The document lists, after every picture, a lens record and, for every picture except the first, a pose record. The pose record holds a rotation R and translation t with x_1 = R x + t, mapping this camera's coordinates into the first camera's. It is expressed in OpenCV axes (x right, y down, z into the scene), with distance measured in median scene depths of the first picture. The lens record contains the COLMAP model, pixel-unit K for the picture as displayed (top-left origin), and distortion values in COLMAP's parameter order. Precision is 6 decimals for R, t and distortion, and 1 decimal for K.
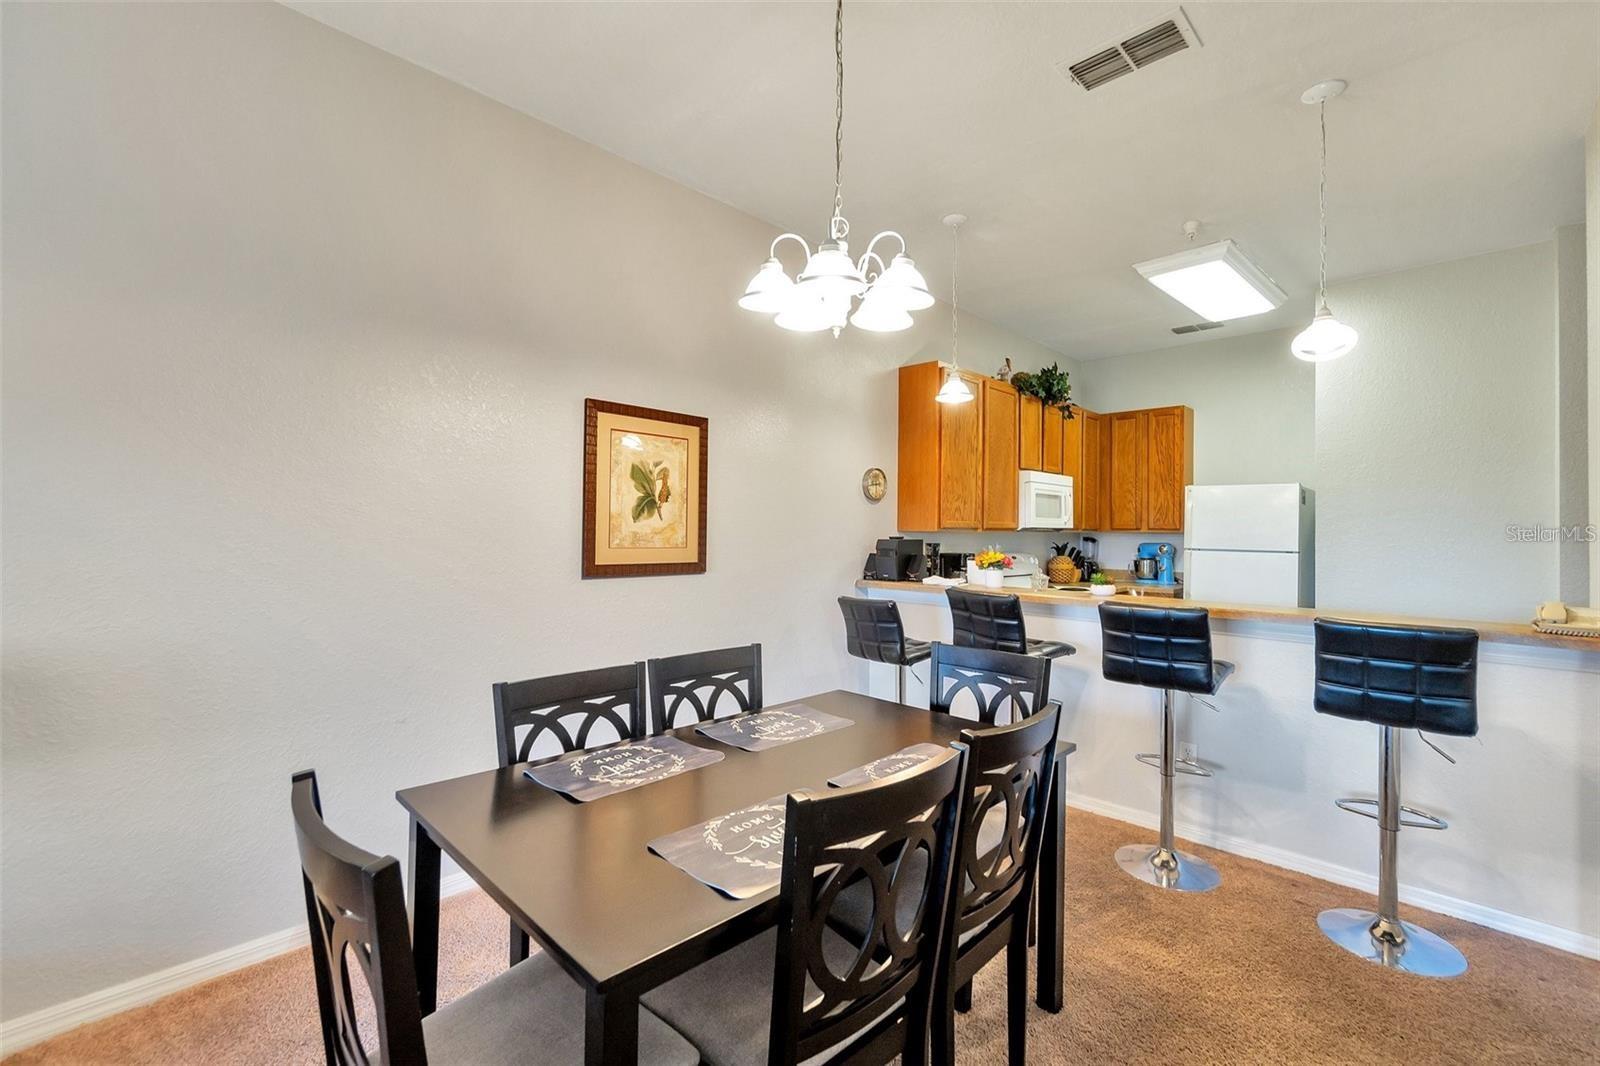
lens RADIAL K [[686.6, 0, 799.3], [0, 686.6, 529.1], [0, 0, 1]] dist [-0.005105, -0.000098]
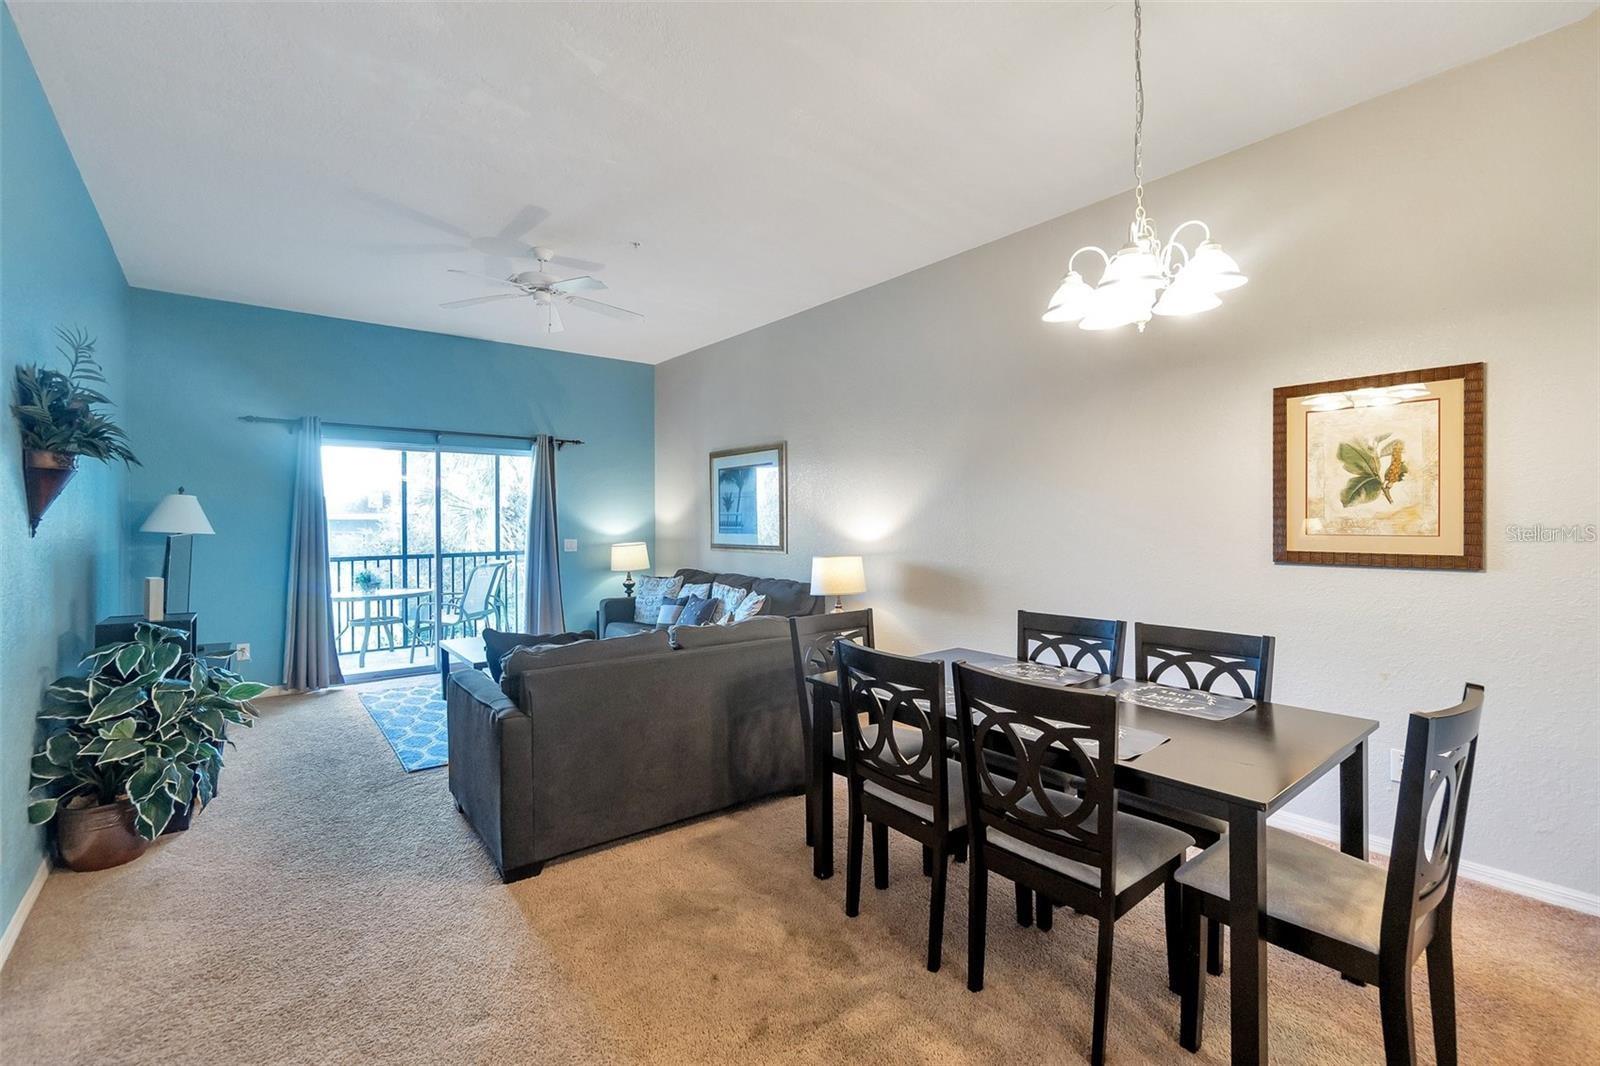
lens RADIAL K [[686.6, 0, 785.0], [0, 686.6, 530.2], [0, 0, 1]] dist [-0.005105, -0.000098]
pose [[-0.115826, 0.007418, -0.993242, 0.744115], [0.008615, 0.999942, 0.006463, 0.008669], [0.993232, -0.007808, -0.115883, 0.361947]]
